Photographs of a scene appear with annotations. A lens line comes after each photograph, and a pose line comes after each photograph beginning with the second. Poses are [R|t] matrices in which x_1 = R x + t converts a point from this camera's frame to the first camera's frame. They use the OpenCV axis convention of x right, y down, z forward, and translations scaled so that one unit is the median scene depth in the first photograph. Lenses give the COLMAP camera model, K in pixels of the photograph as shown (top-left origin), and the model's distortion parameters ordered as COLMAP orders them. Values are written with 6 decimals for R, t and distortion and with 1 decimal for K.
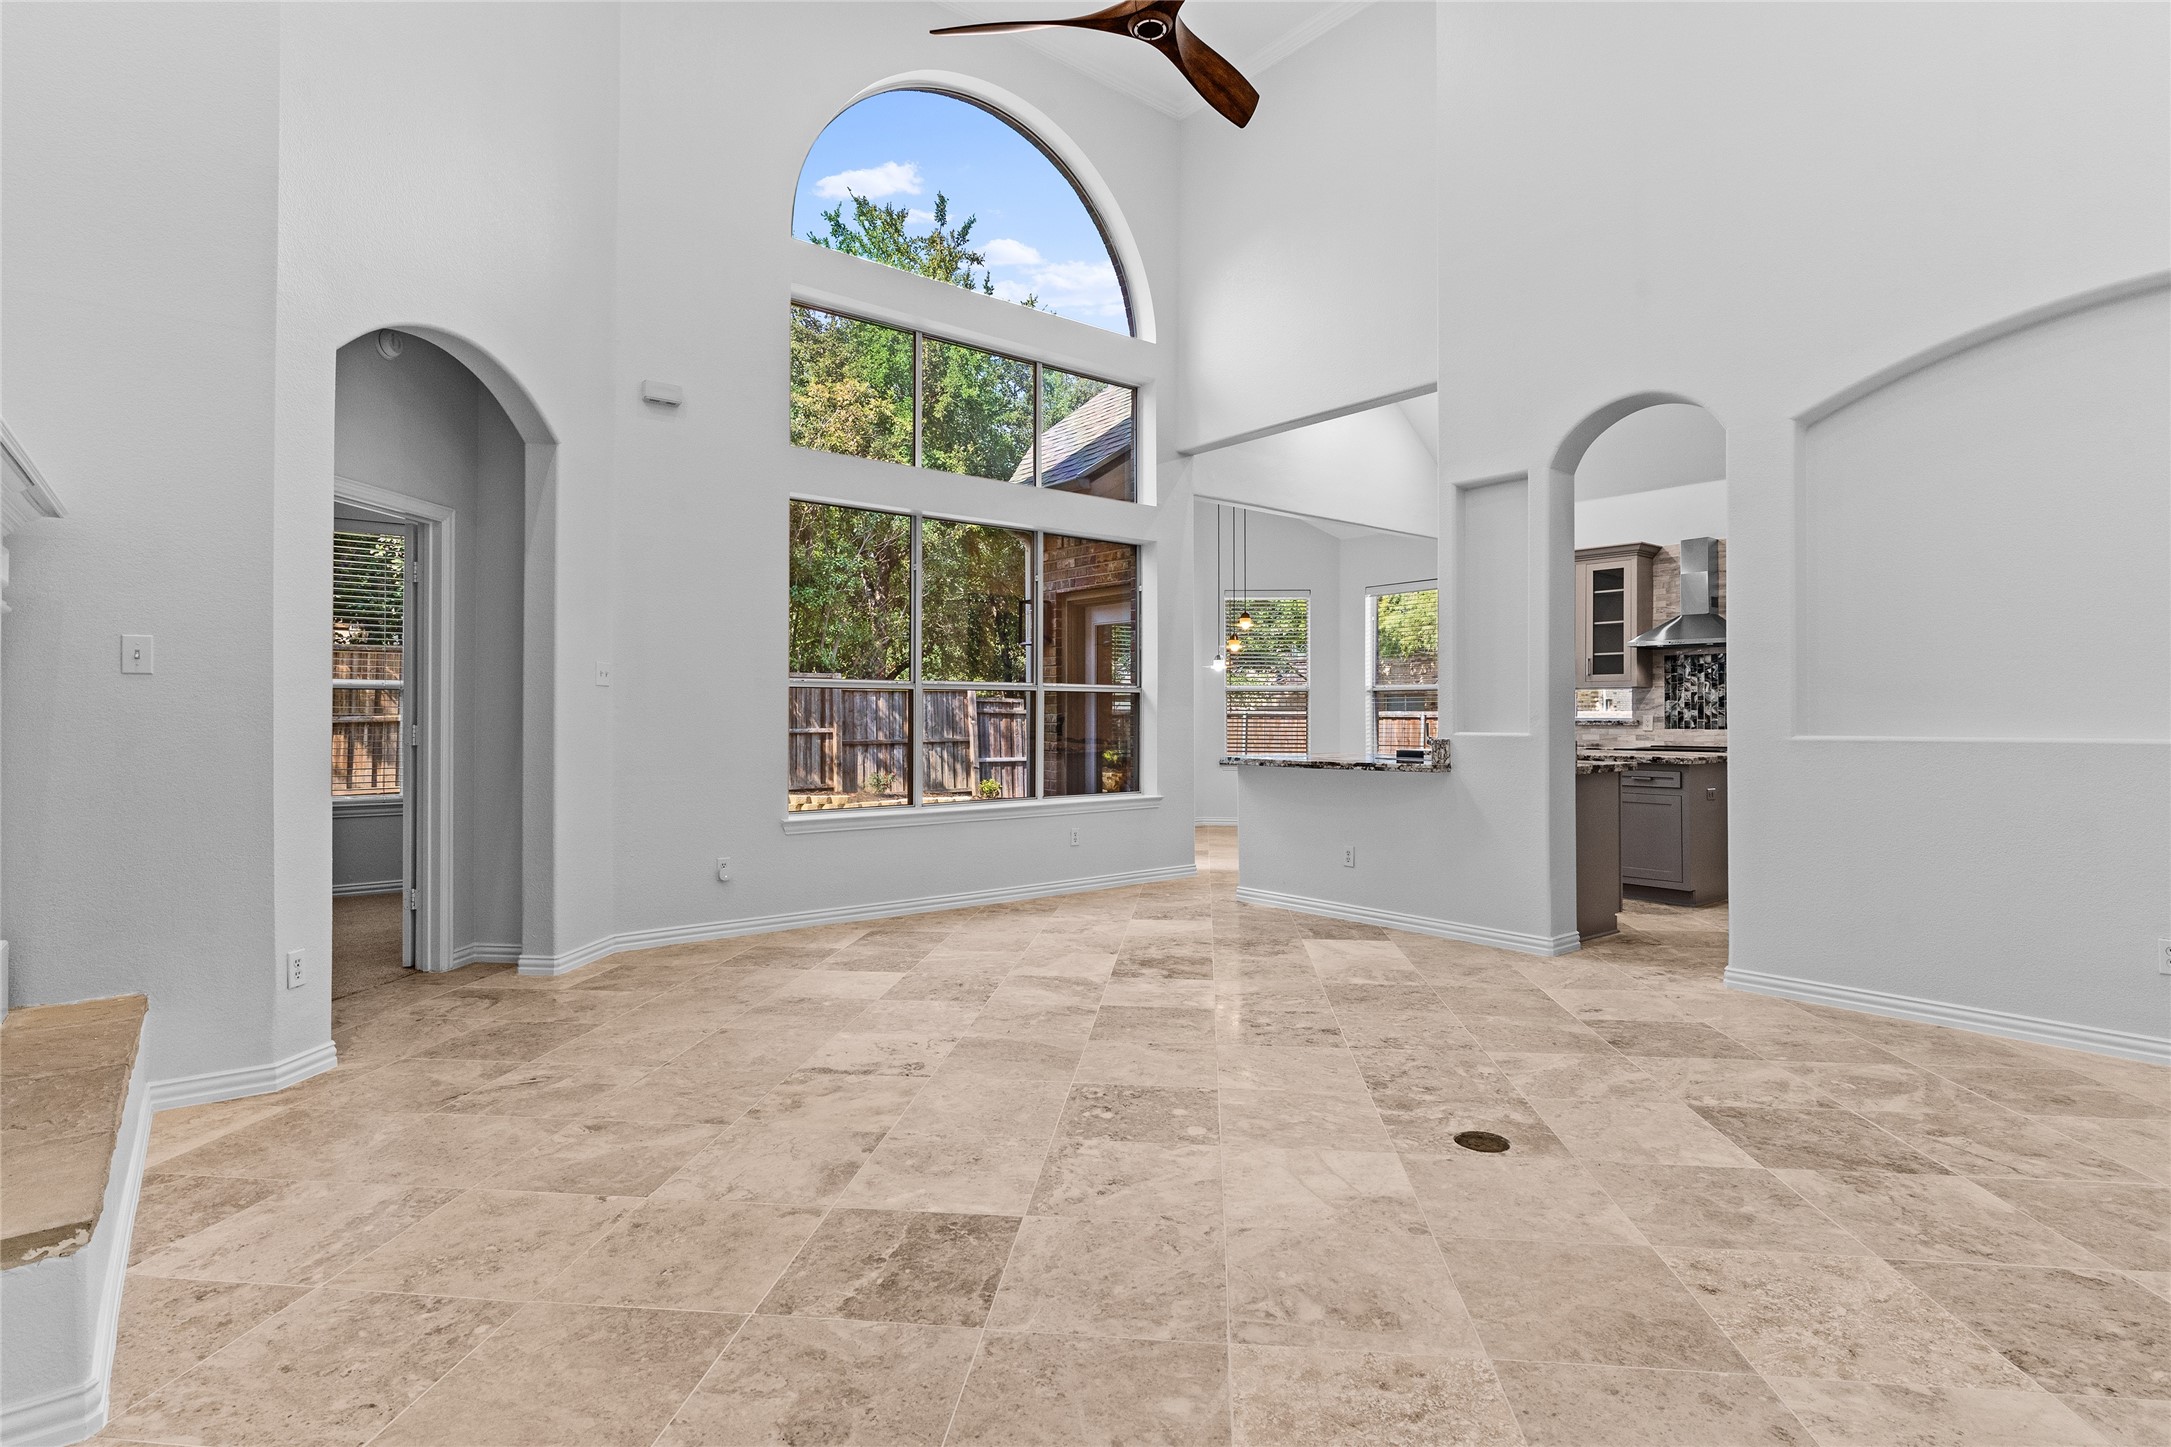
lens RADIAL K [[1073.4, 0, 1087.2], [0, 1073.4, 700.2], [0, 0, 1]] dist [0.000462, 0.000797]
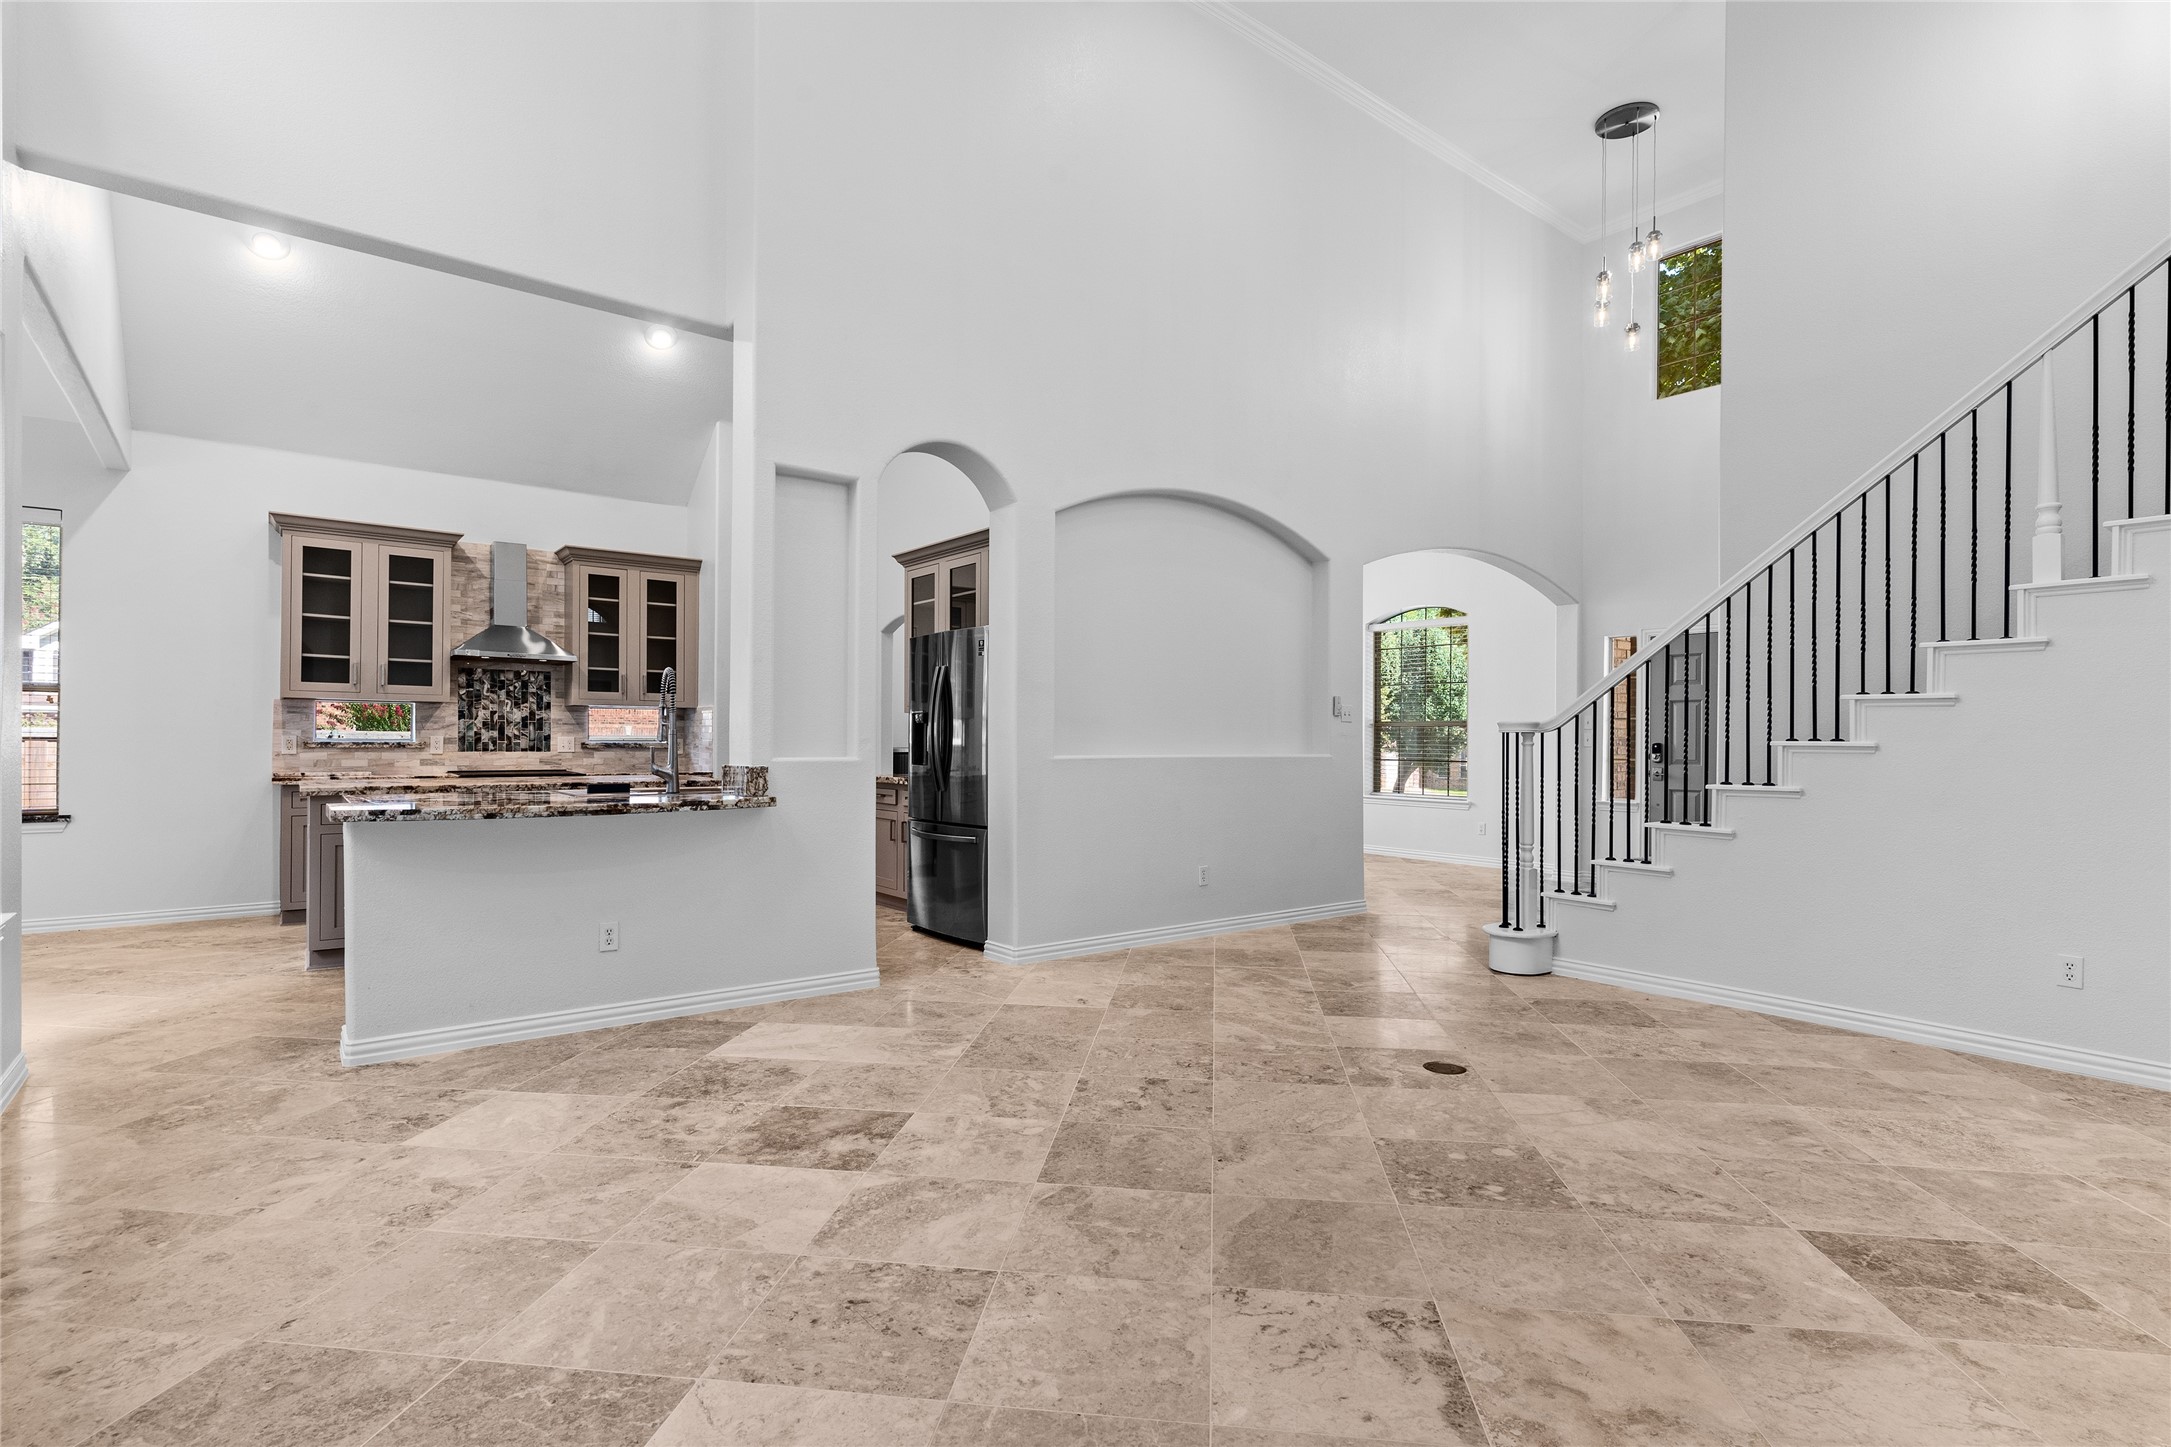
lens RADIAL K [[1054.9, 0, 1076.6], [0, 1054.9, 723.2], [0, 0, 1]] dist [0.002902, -0.000370]
pose [[0.023929, 0.017393, 0.999562, -0.736209], [-0.021352, 0.999629, -0.016883, 0.017571], [-0.999486, -0.020938, 0.024291, 1.121380]]
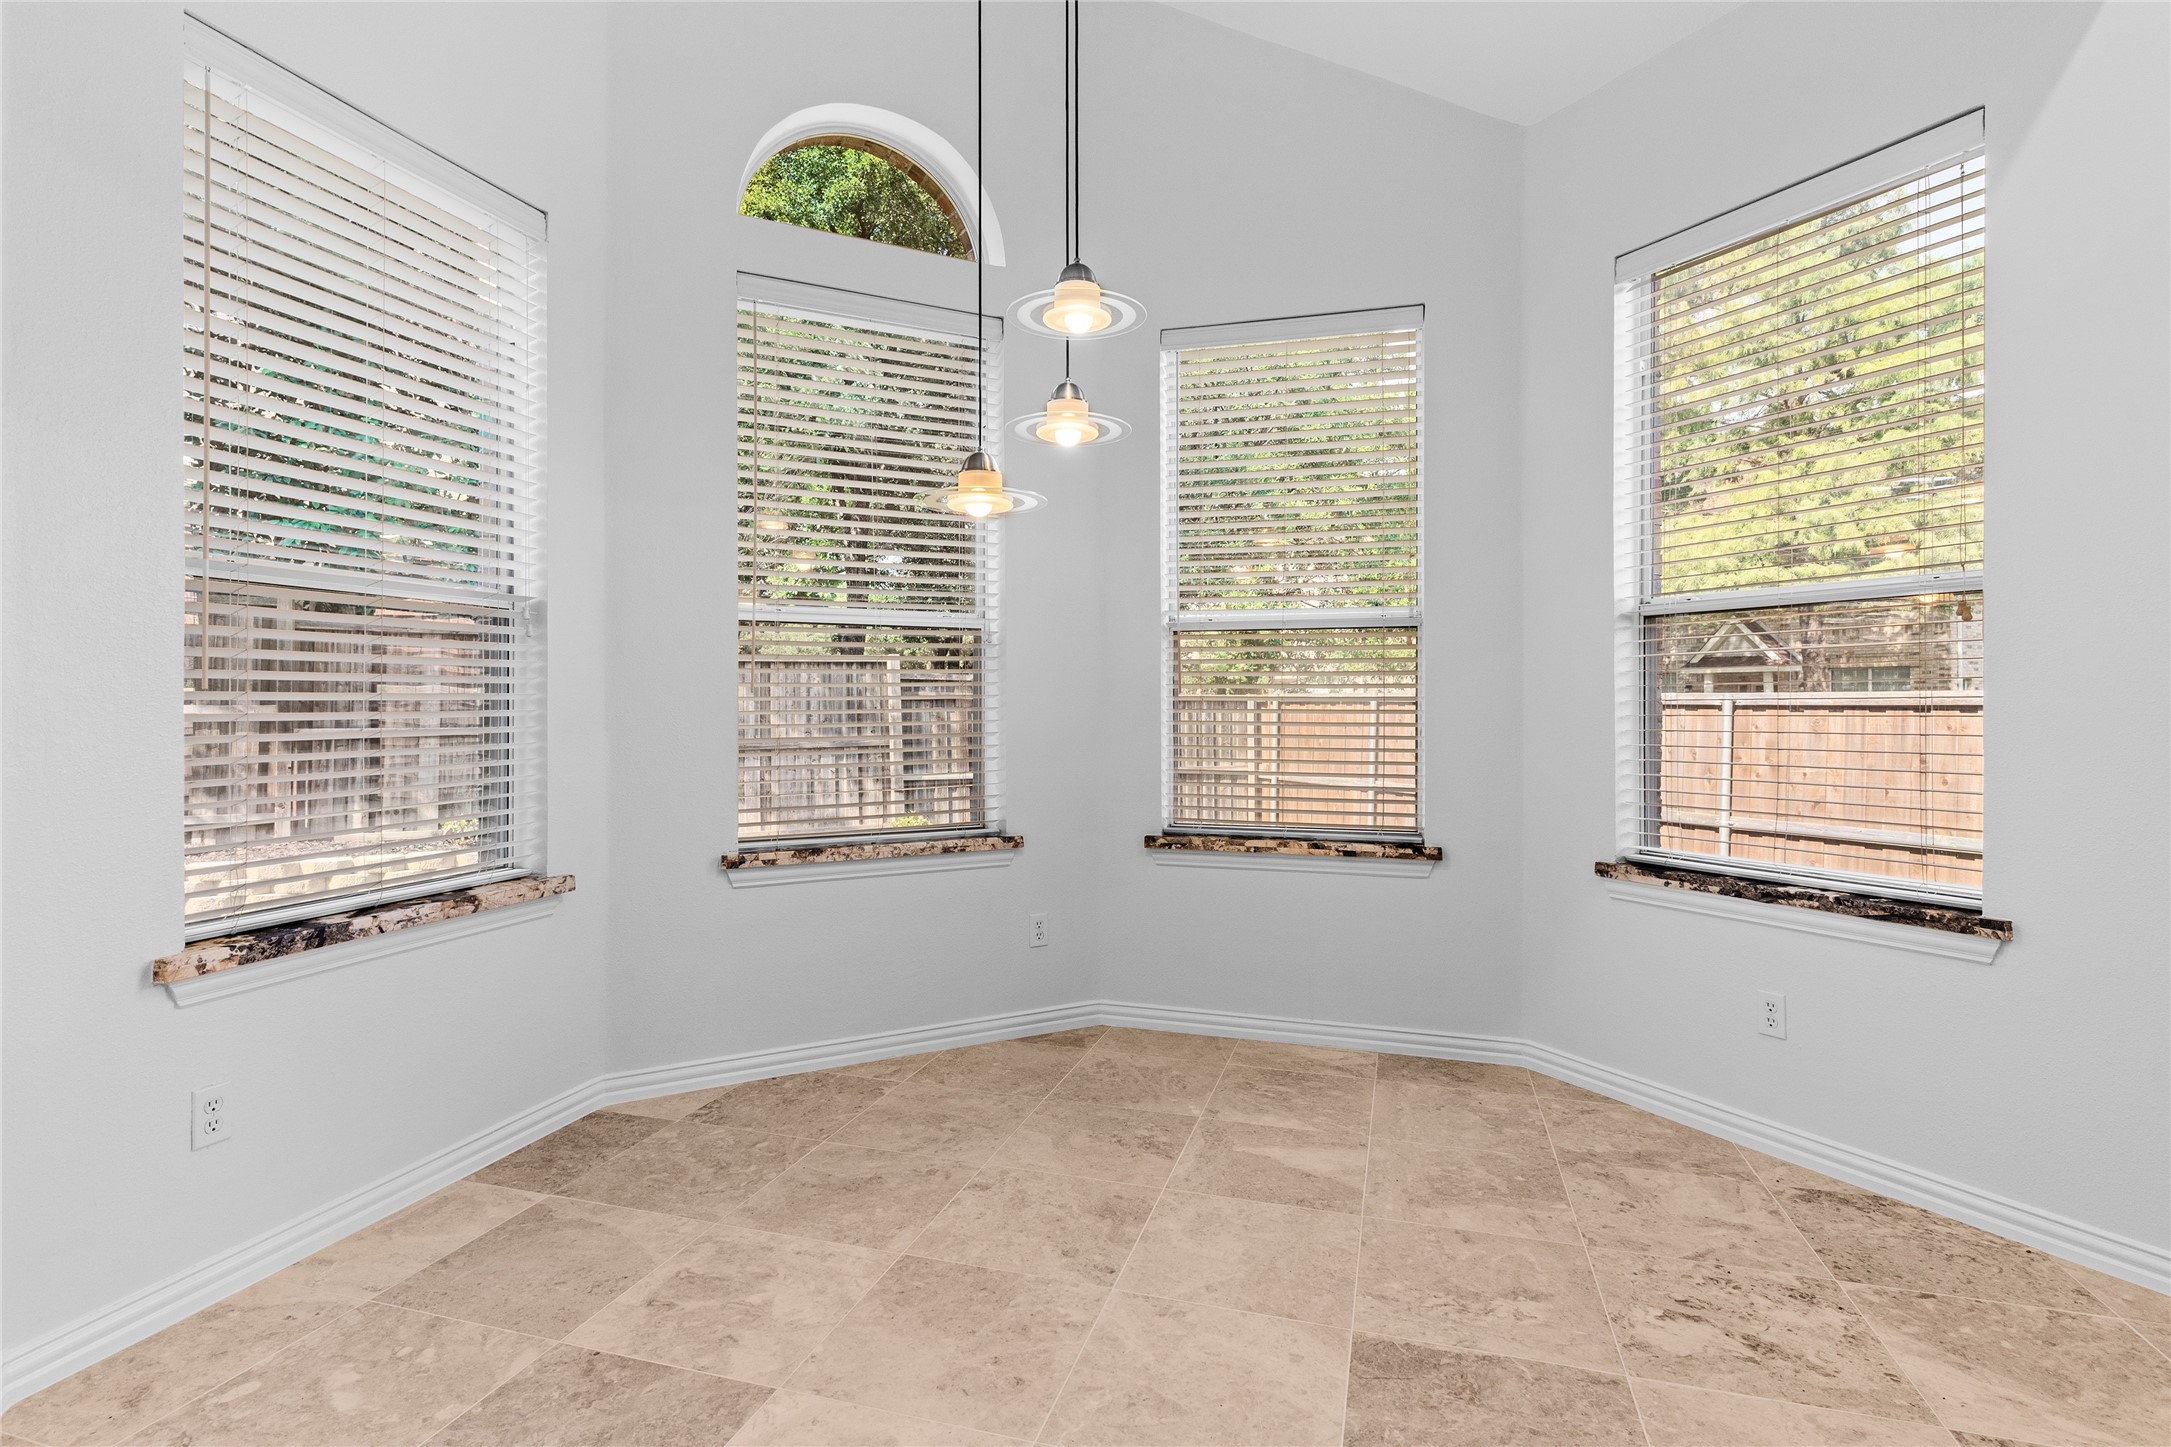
lens RADIAL K [[1067.8, 0, 1081.8], [0, 1067.8, 704.0], [0, 0, 1]] dist [-0.000746, -0.000177]
pose [[0.981905, -0.001540, -0.189370, 0.515828], [0.004584, 0.999867, 0.015634, 0.029615], [0.189320, -0.016219, 0.981781, 2.054275]]
